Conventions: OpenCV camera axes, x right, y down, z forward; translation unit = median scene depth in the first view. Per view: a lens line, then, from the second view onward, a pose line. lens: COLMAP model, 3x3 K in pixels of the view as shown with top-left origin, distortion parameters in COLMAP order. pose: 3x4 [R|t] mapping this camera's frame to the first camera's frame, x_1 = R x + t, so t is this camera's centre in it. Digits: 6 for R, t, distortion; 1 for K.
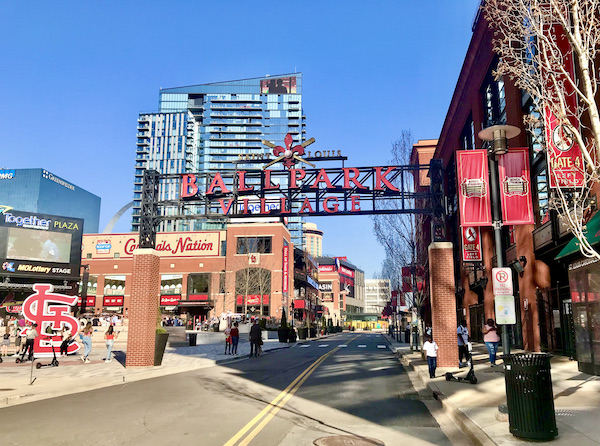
lens RADIAL K [[537.0, 0, 300.0], [0, 537.0, 223.0], [0, 0, 1]] dist [0.078517, 0.001804]
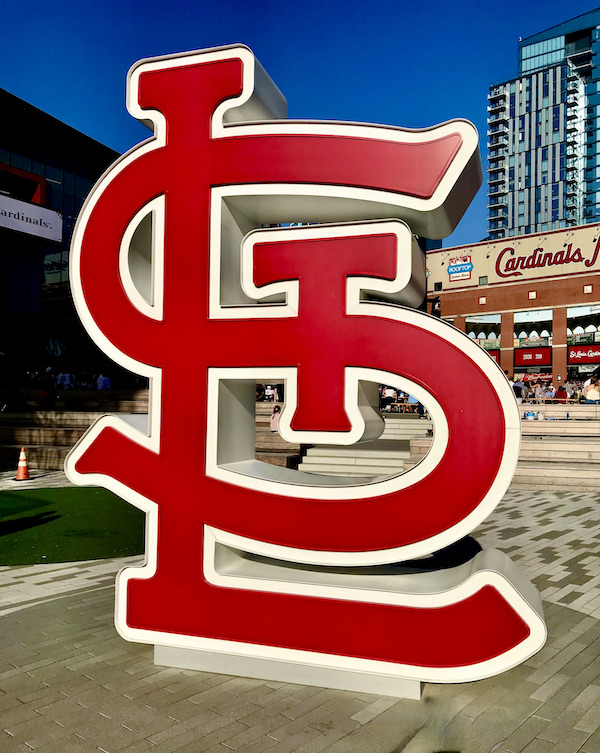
lens RADIAL K [[664.4, 0, 300.0], [0, 664.4, 376.5], [0, 0, 1]] dist [-0.004480, -0.000867]
pose [[0.842357, -0.016407, -0.538669, -0.060605], [0.098481, 0.987392, 0.123928, 0.026544], [0.529845, -0.157440, 0.833353, 0.143101]]
